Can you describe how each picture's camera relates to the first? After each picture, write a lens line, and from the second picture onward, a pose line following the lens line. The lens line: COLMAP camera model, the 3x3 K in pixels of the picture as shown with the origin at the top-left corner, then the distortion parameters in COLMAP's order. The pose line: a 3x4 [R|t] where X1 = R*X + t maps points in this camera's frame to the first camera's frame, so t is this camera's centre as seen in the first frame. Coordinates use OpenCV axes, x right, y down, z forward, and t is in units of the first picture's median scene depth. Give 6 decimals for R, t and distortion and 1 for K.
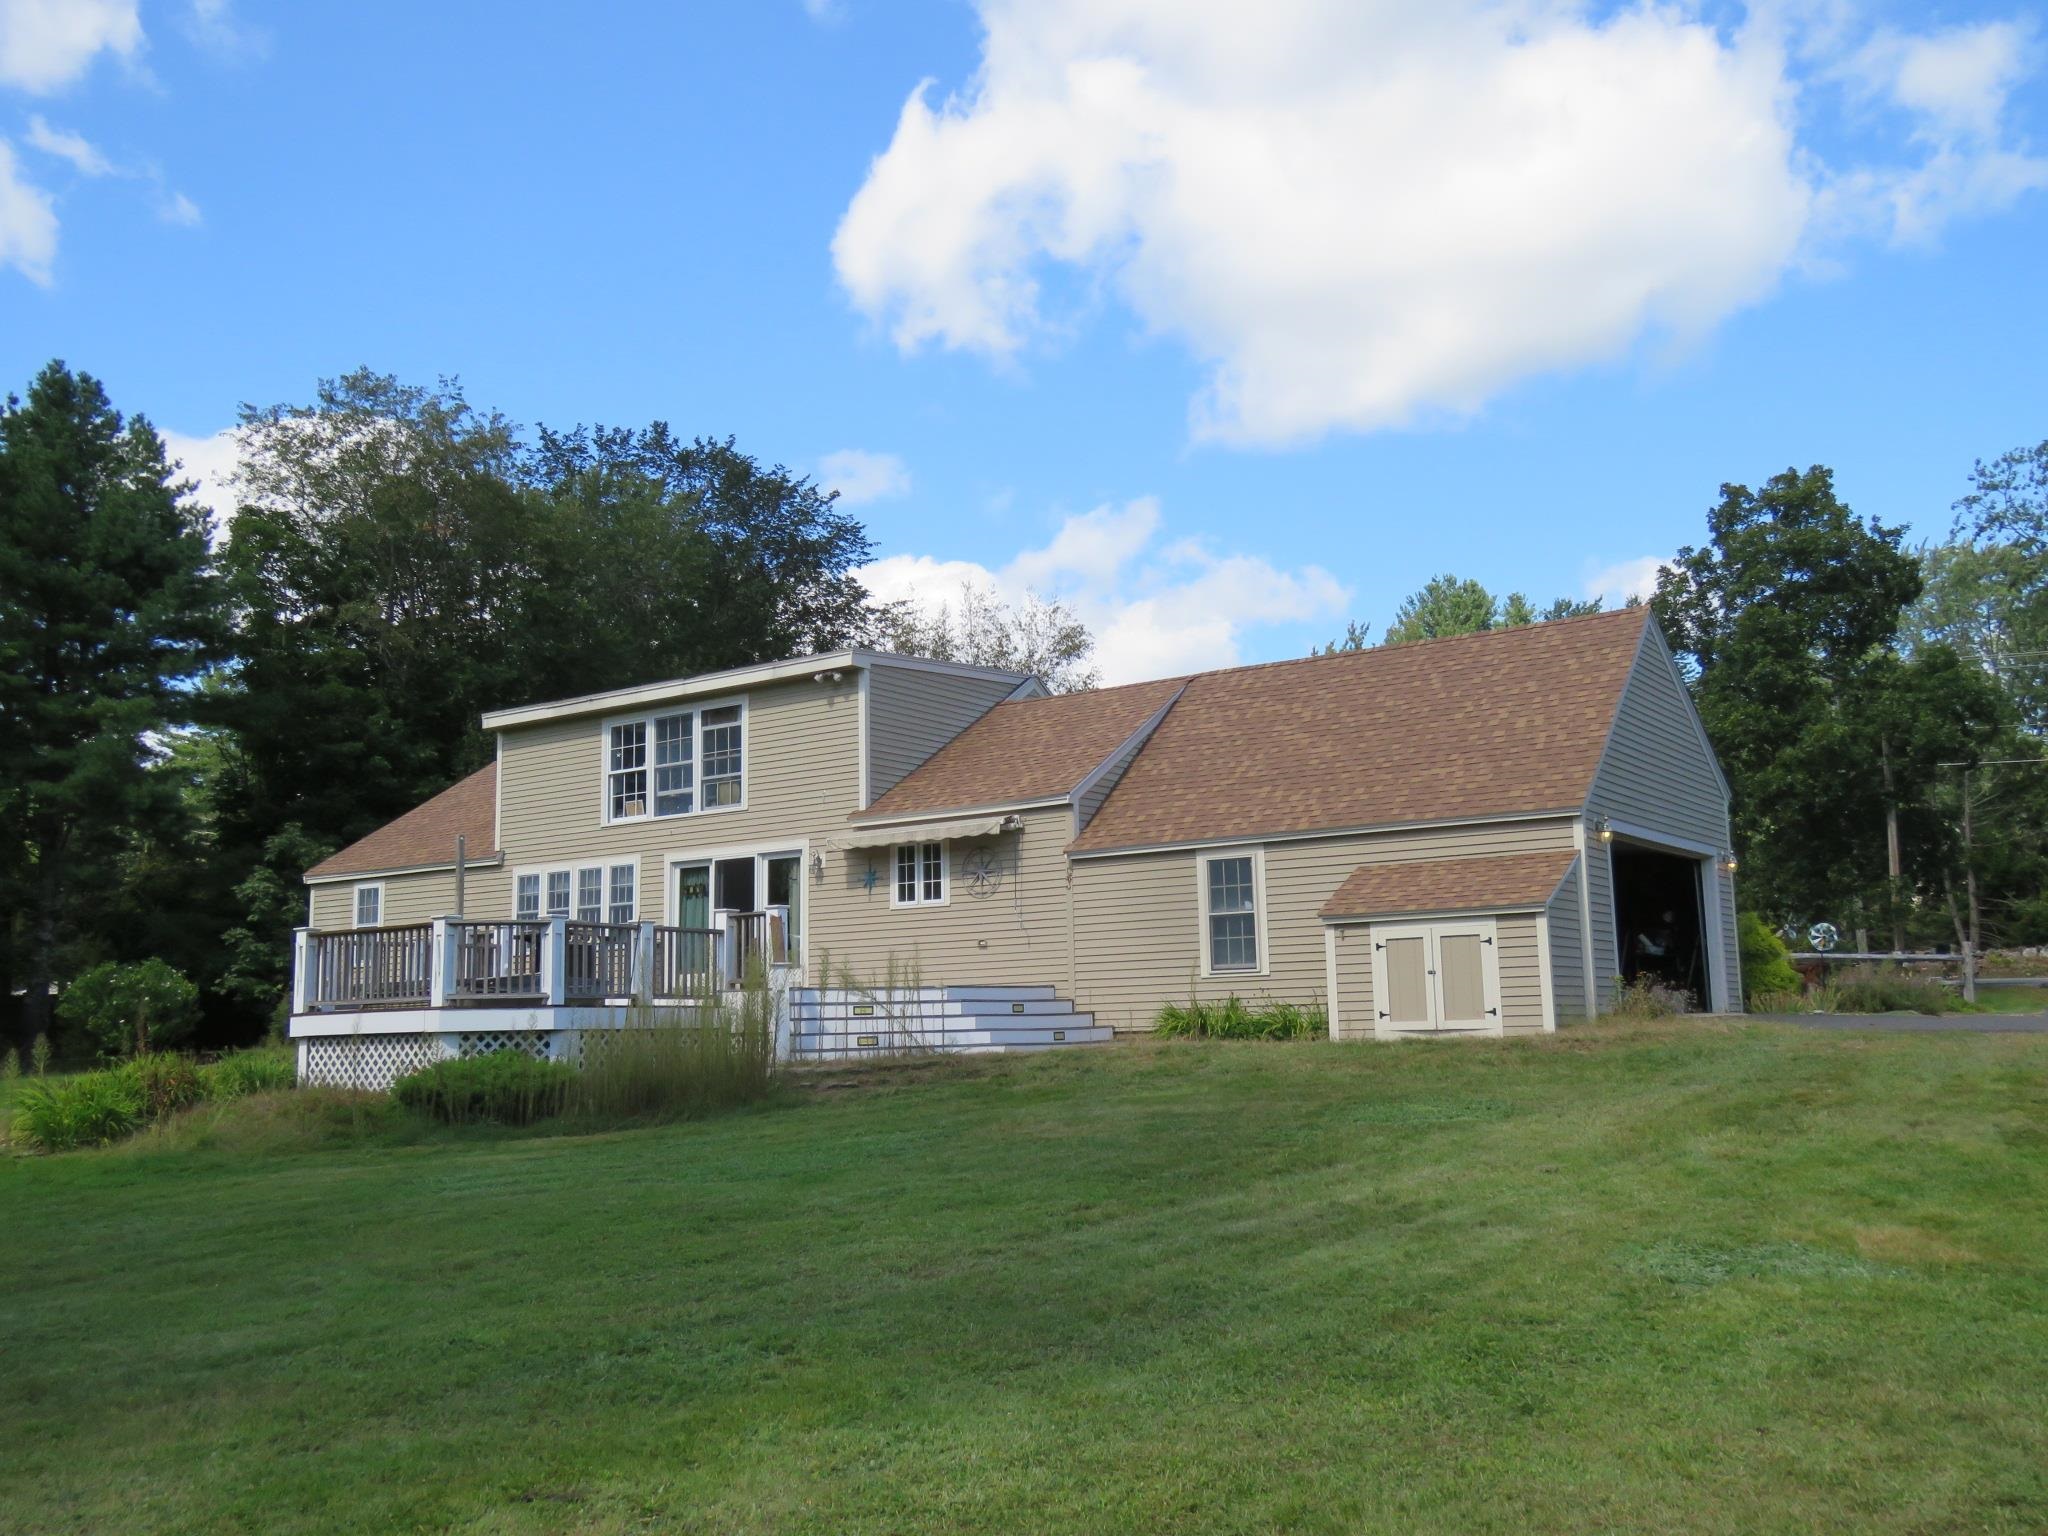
lens RADIAL K [[1878.1, 0, 1024.0], [0, 1878.1, 768.0], [0, 0, 1]] dist [-0.012193, 0.001481]
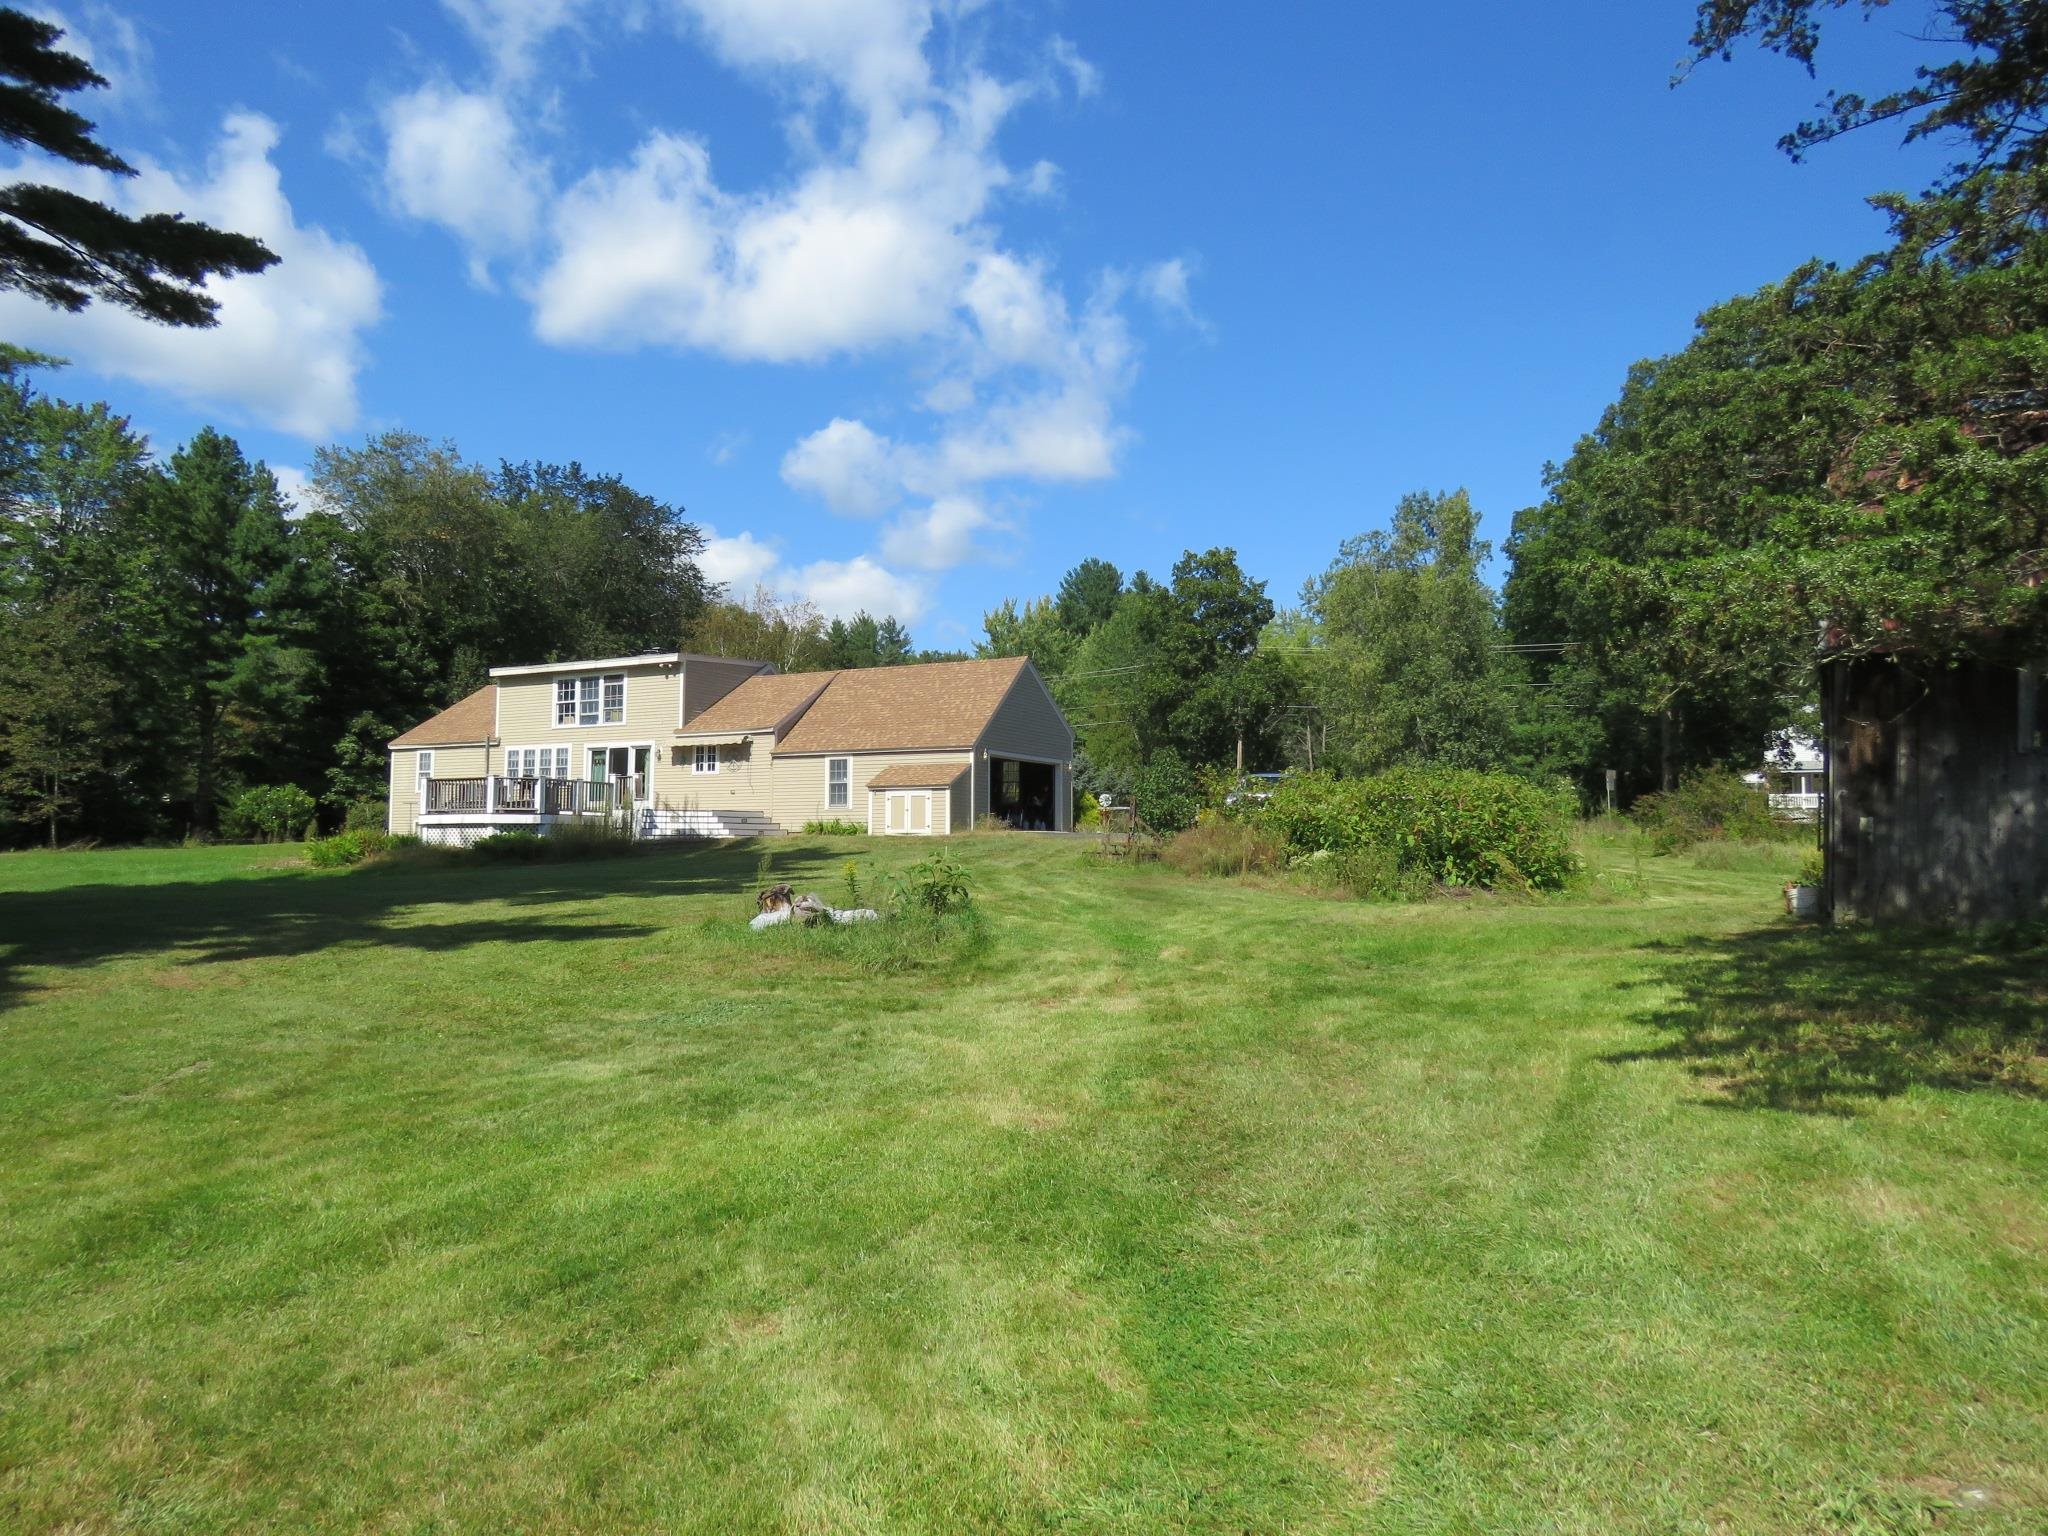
lens RADIAL K [[1280.7, 0, 1024.0], [0, 1280.7, 768.0], [0, 0, 1]] dist [-0.024982, 0.002680]
pose [[0.986888, 0.033333, 0.157926, 0.073642], [-0.045531, 0.996199, 0.074257, -0.059679], [-0.154851, -0.080473, 0.984655, -0.516282]]
